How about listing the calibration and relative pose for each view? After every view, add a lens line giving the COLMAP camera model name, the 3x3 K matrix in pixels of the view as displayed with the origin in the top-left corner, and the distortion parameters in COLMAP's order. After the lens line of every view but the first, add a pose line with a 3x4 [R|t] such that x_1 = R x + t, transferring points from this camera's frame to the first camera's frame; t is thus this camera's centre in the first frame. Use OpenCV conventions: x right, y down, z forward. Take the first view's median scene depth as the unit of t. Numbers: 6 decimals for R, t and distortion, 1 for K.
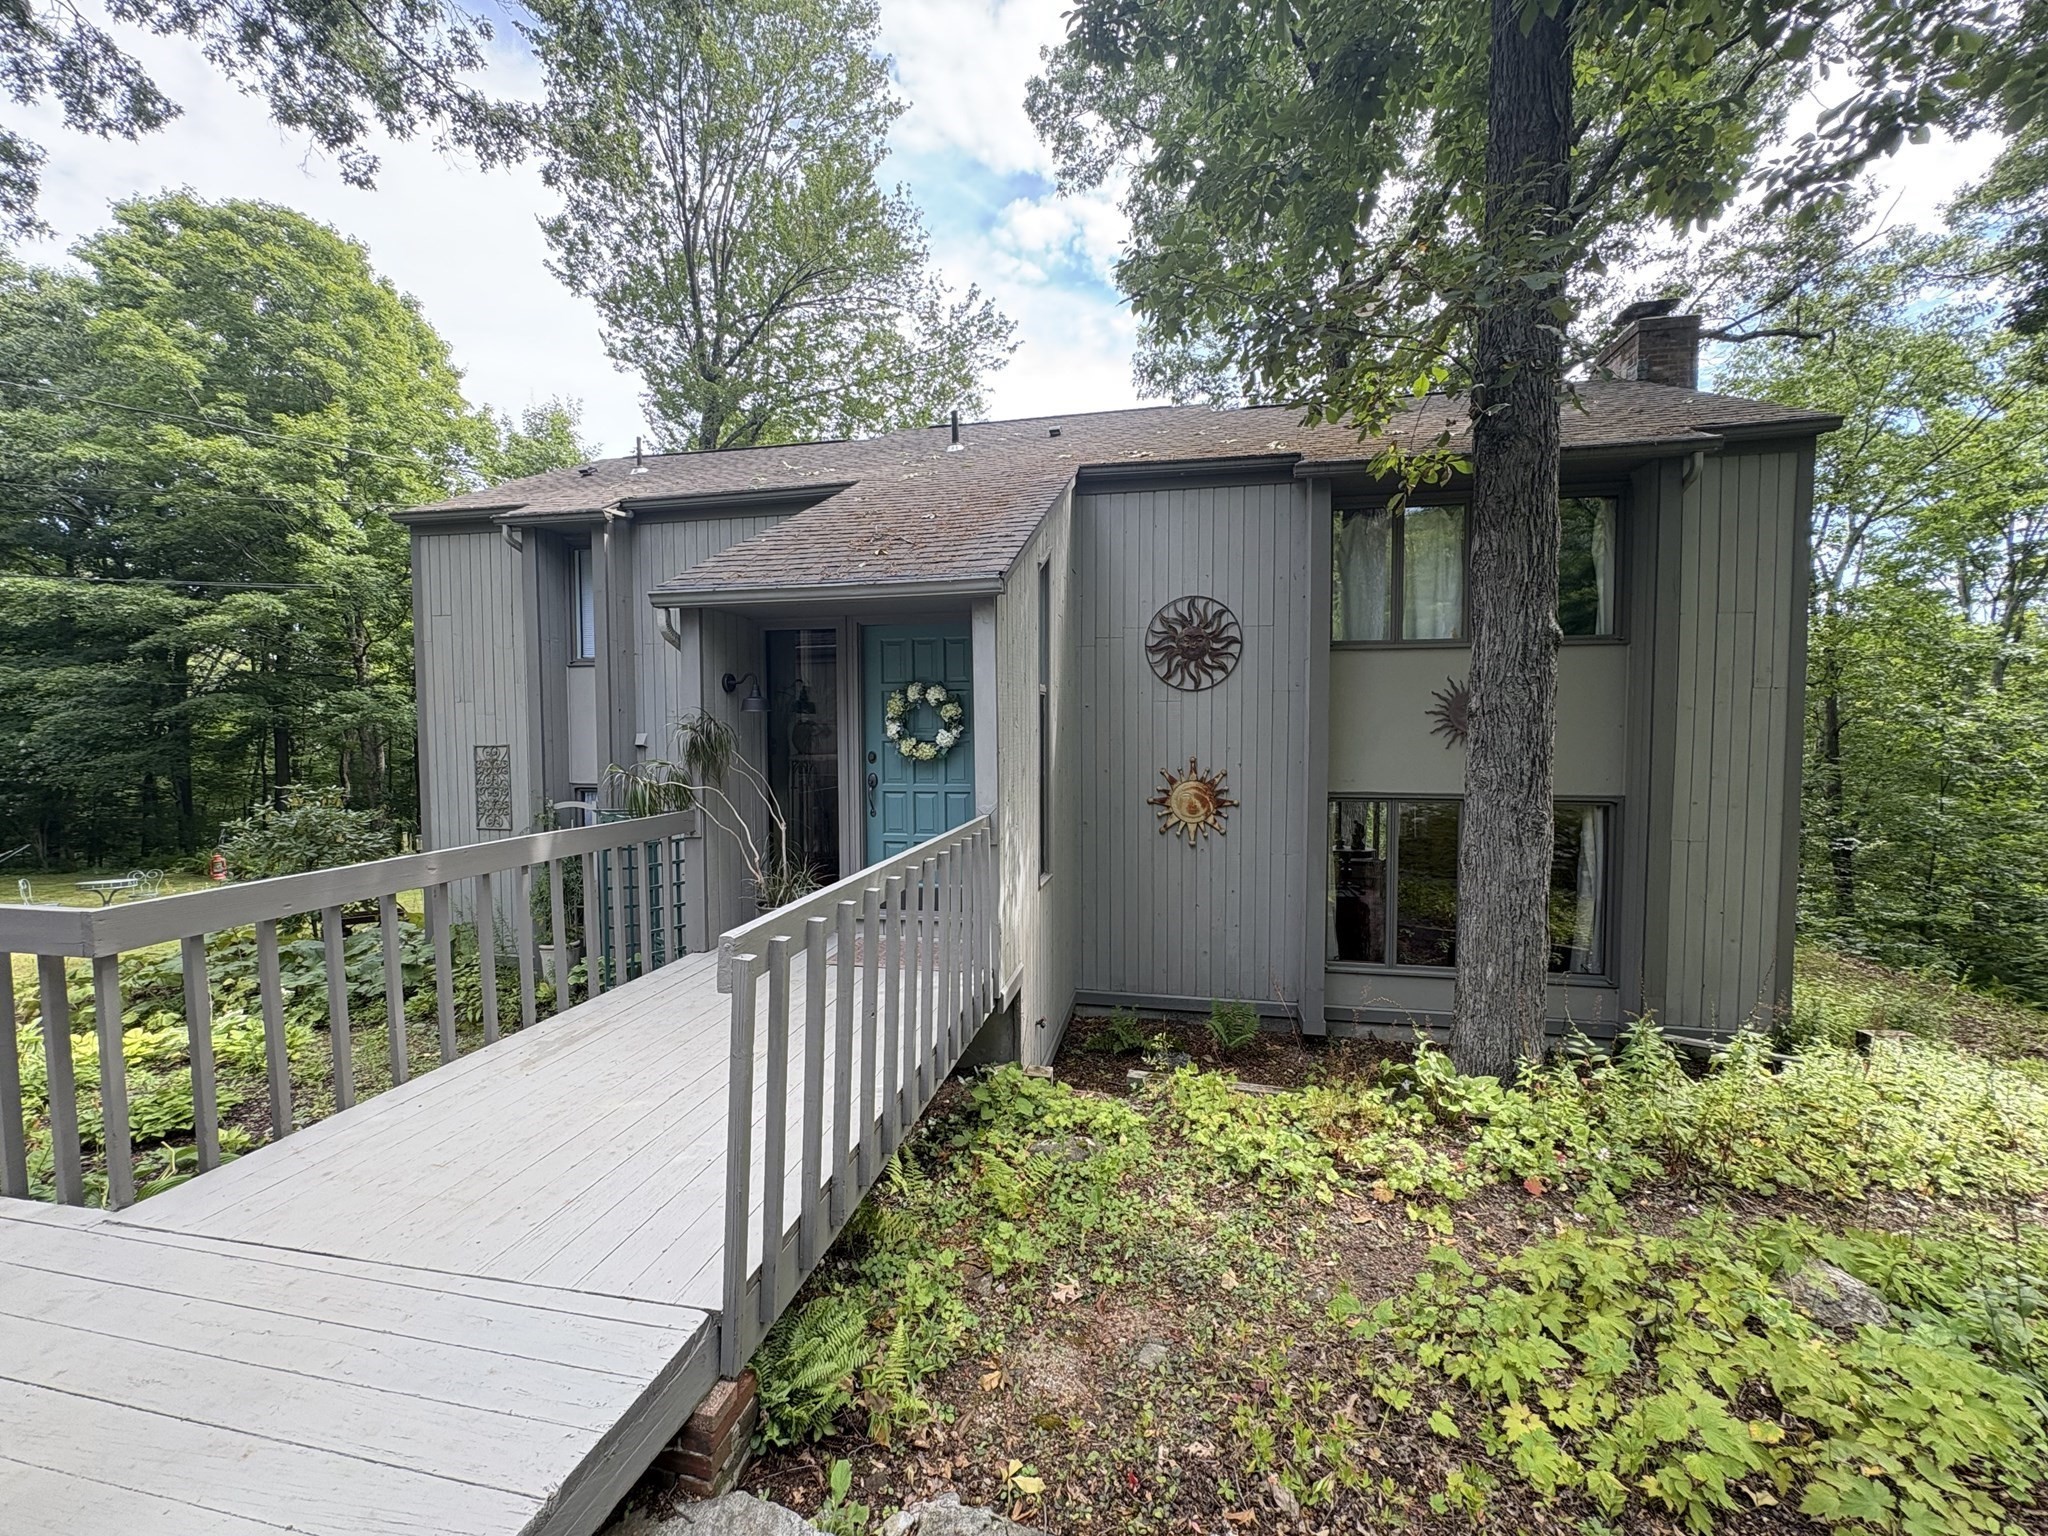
lens RADIAL K [[801.4, 0, 1024.0], [0, 801.4, 768.0], [0, 0, 1]] dist [-0.012062, -0.000160]
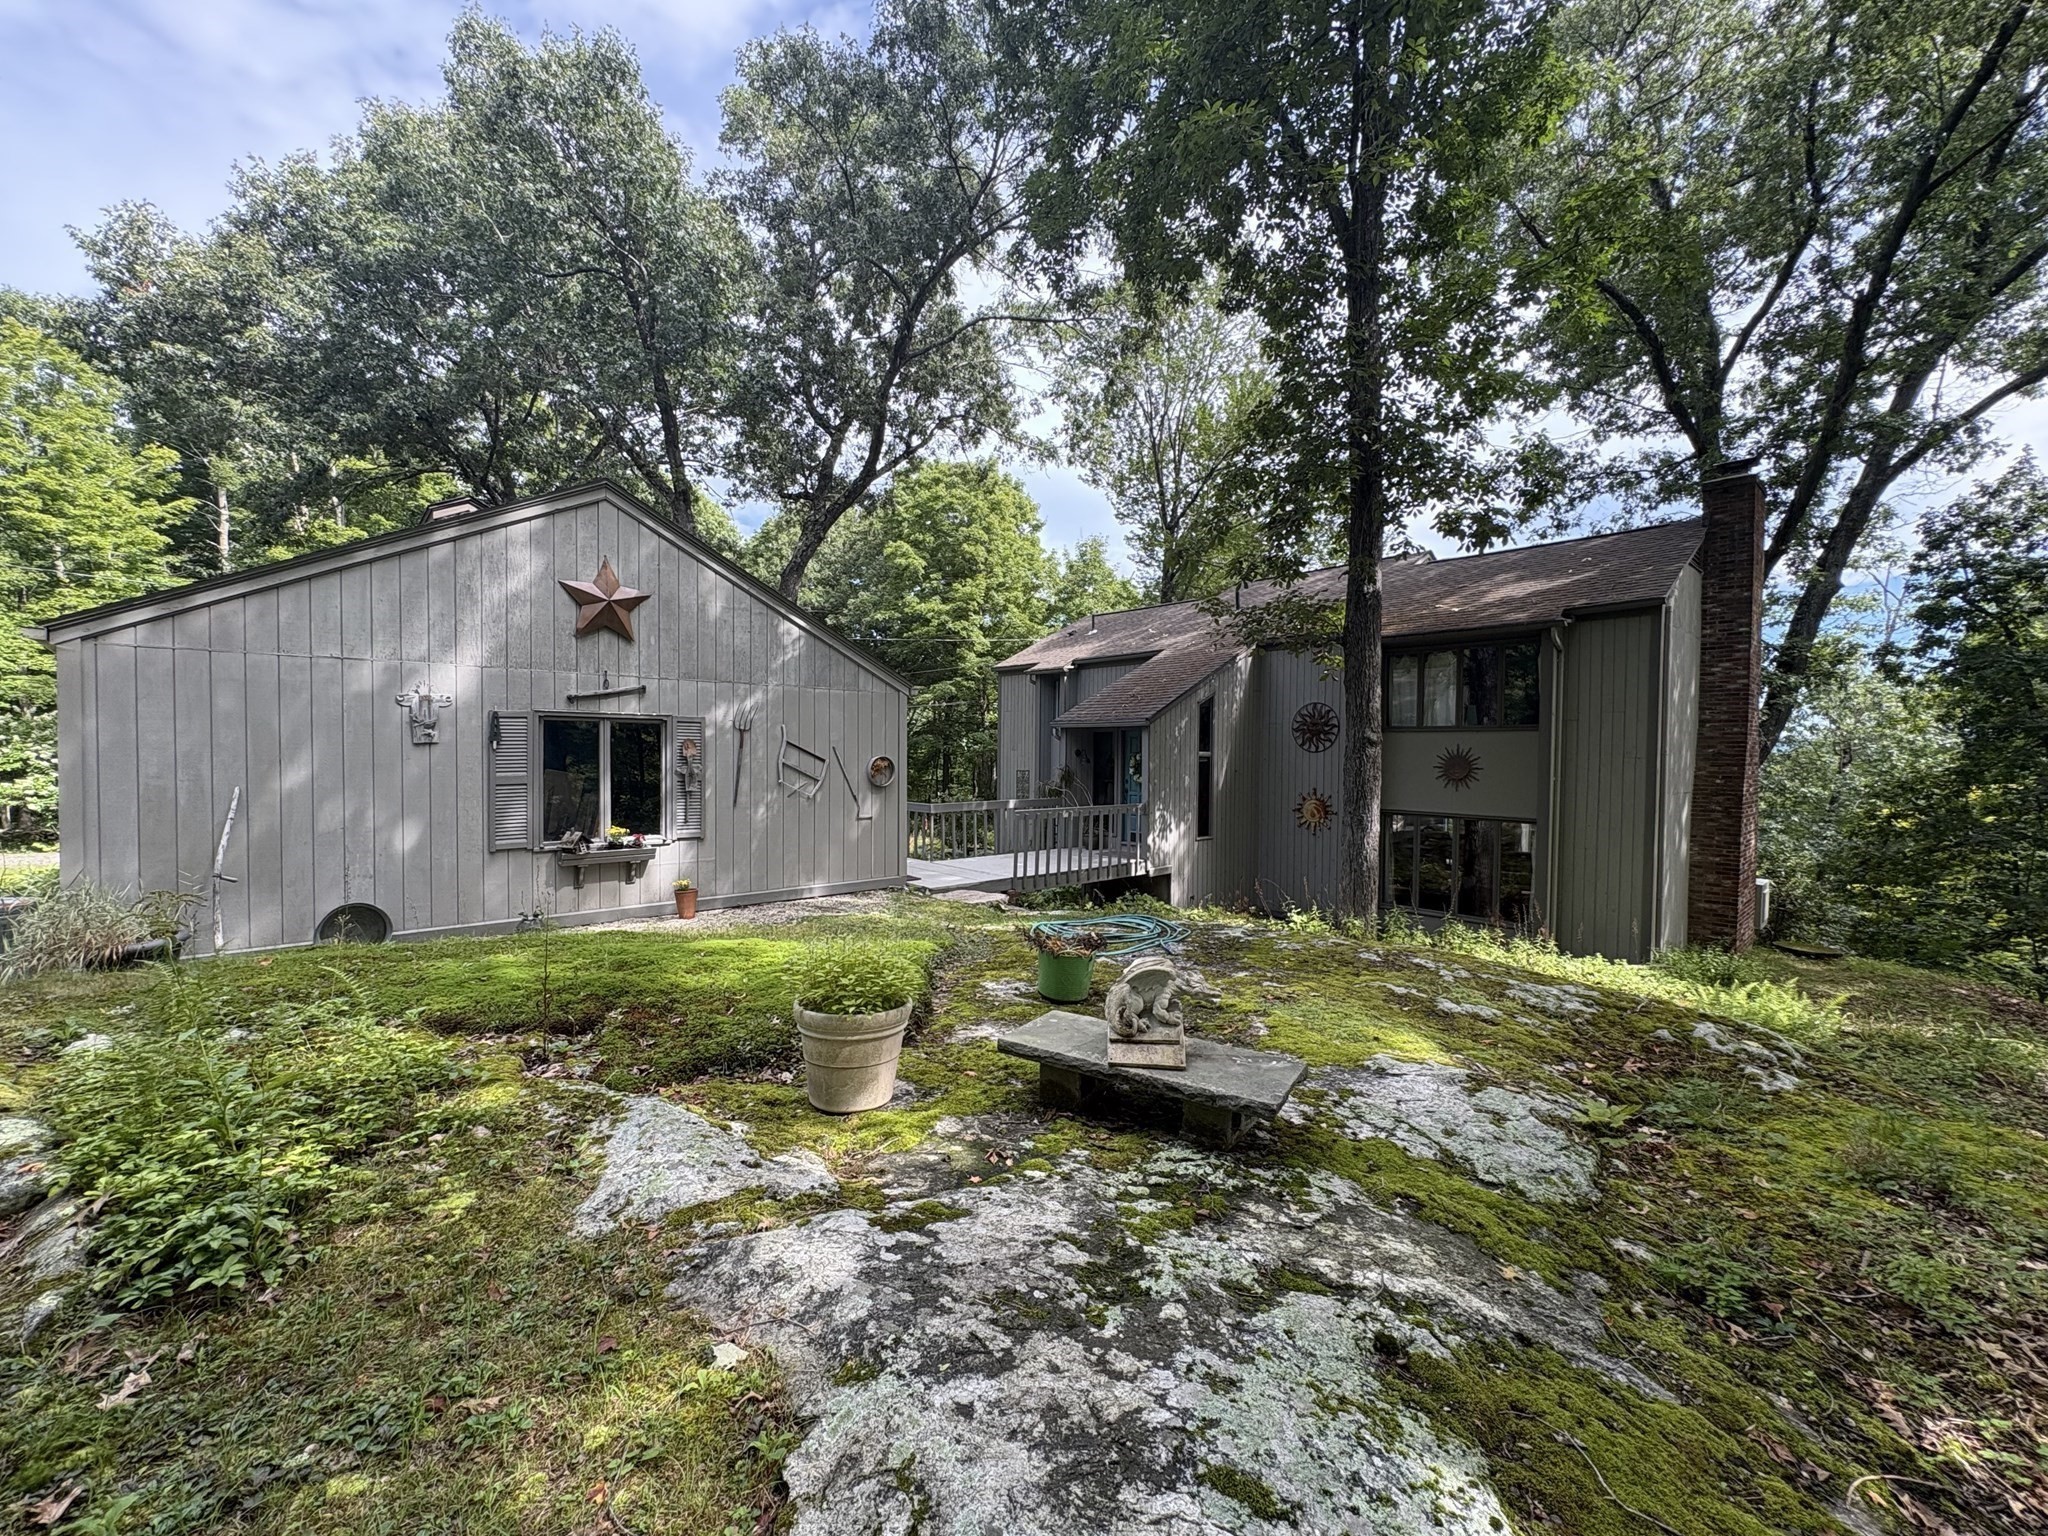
lens RADIAL K [[825.6, 0, 1024.0], [0, 825.6, 768.0], [0, 0, 1]] dist [0.002460, 0.000094]
pose [[0.794313, 0.023855, -0.607040, 0.355810], [-0.039785, 0.999126, -0.012796, -0.002607], [0.606204, 0.034315, 0.794568, -0.407201]]
